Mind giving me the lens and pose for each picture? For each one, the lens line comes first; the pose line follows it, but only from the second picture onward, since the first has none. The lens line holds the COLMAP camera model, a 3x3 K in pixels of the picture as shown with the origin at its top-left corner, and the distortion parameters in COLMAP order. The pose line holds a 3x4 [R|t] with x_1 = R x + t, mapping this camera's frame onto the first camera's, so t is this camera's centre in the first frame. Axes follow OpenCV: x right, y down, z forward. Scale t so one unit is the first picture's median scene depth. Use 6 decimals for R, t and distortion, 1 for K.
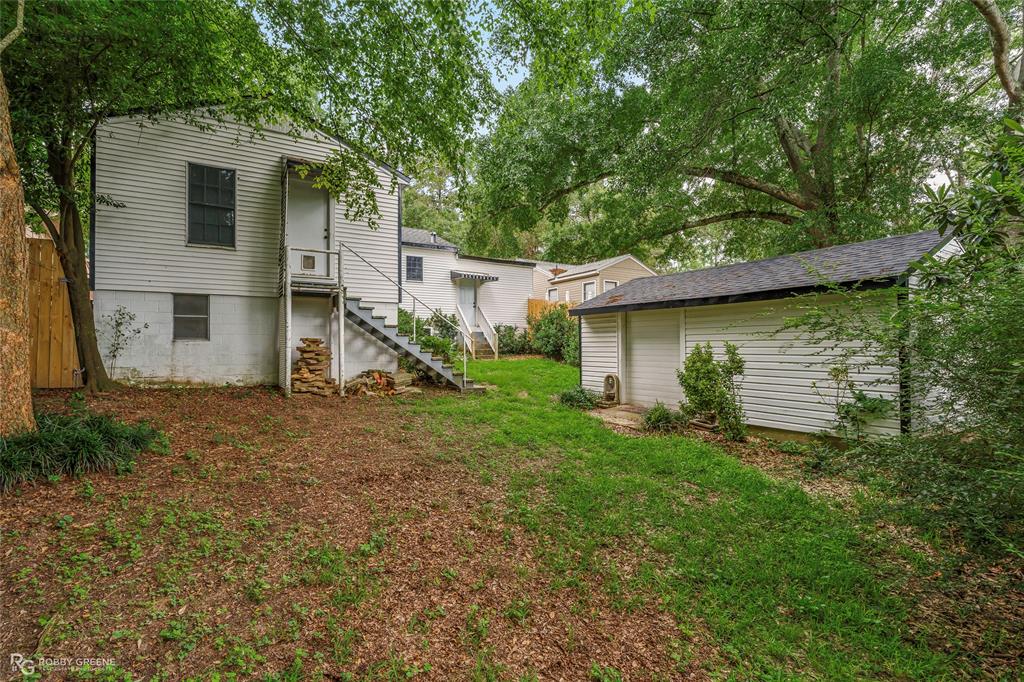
lens RADIAL K [[465.9, 0, 512.9], [0, 465.9, 342.6], [0, 0, 1]] dist [-0.006722, 0.001377]
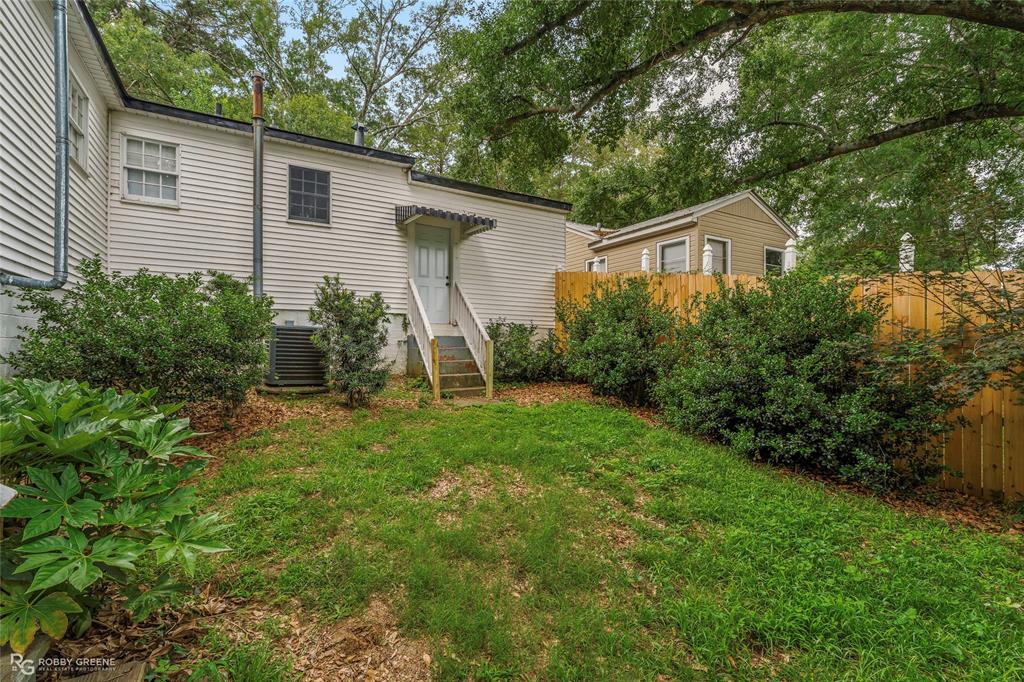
lens RADIAL K [[465.9, 0, 508.2], [0, 465.9, 342.8], [0, 0, 1]] dist [-0.006722, 0.001377]
pose [[0.999248, 0.010196, -0.037407, -0.000254], [-0.010168, 0.999948, 0.000935, -0.016953], [0.037414, -0.000554, 0.999300, 0.519498]]
